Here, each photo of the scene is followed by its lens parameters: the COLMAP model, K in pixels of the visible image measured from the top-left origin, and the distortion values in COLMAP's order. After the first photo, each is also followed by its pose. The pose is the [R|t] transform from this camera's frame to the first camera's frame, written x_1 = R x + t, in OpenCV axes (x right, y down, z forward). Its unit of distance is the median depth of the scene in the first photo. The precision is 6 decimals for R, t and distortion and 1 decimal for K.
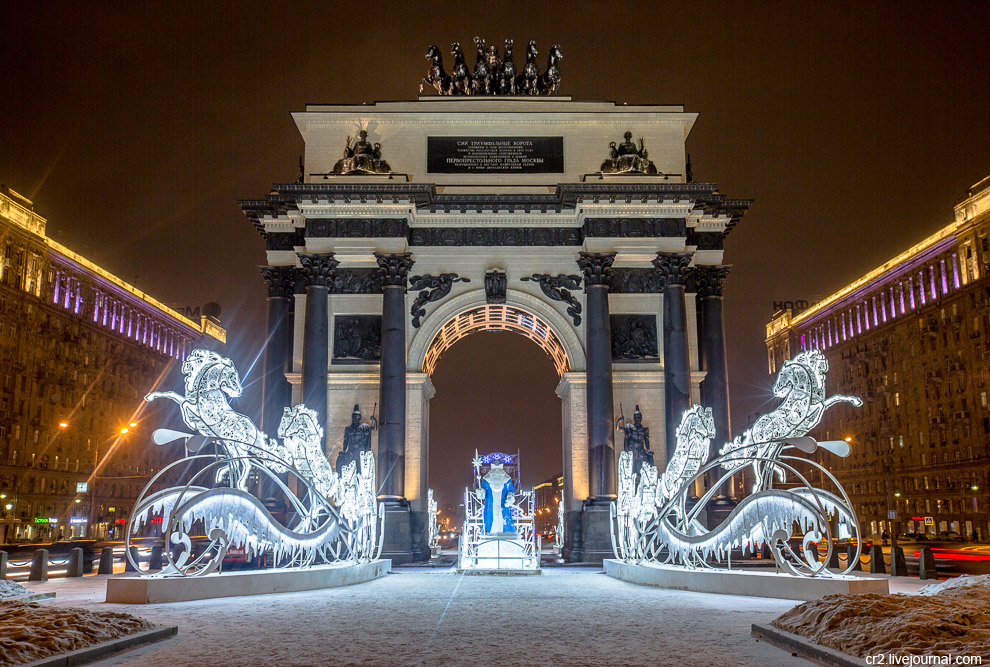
lens RADIAL K [[1047.6, 0, 507.0], [0, 1047.6, 332.8], [0, 0, 1]] dist [0.049760, 0.029035]
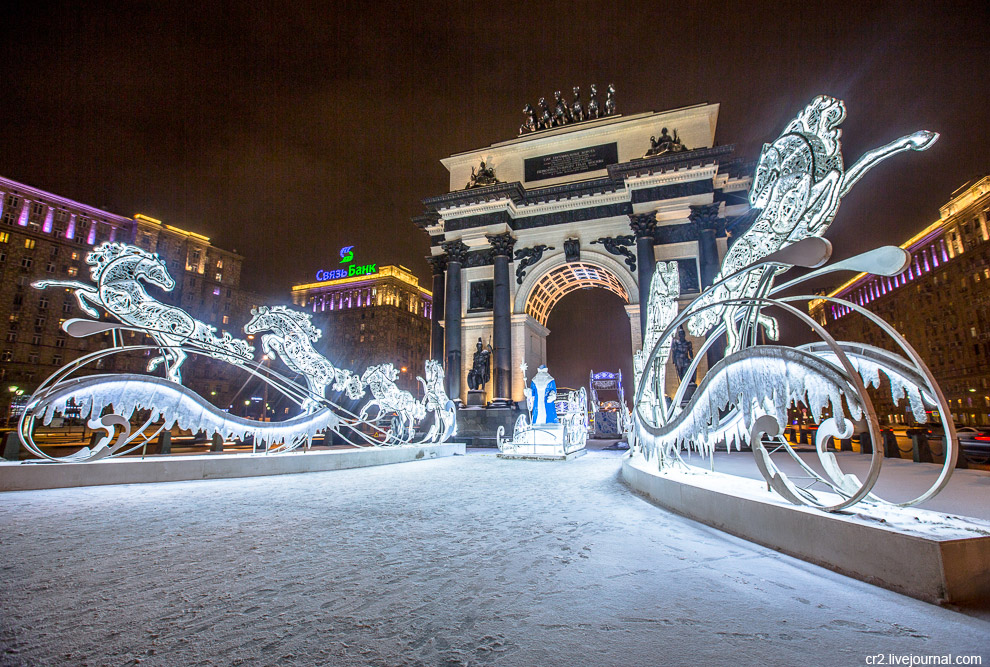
lens RADIAL K [[471.9, 0, 495.0], [0, 471.9, 333.5], [0, 0, 1]] dist [-0.054480, 0.023669]
pose [[0.932904, -0.065066, -0.354198, 0.110718], [0.064497, 0.997828, -0.013426, 0.070731], [0.354303, -0.010319, 0.935074, 0.370605]]
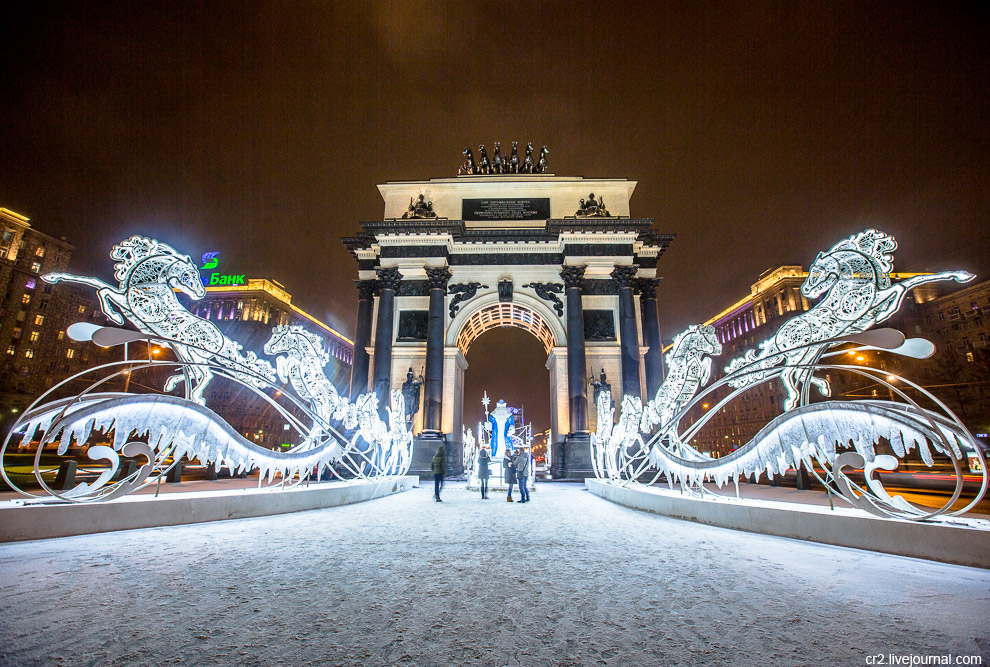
lens RADIAL K [[471.9, 0, 495.0], [0, 471.9, 333.5], [0, 0, 1]] dist [-0.054480, 0.023669]
pose [[0.998361, -0.002193, -0.057196, 0.012710], [-0.001740, 0.997642, -0.068615, 0.063659], [0.057212, 0.068602, 0.996002, 0.332947]]
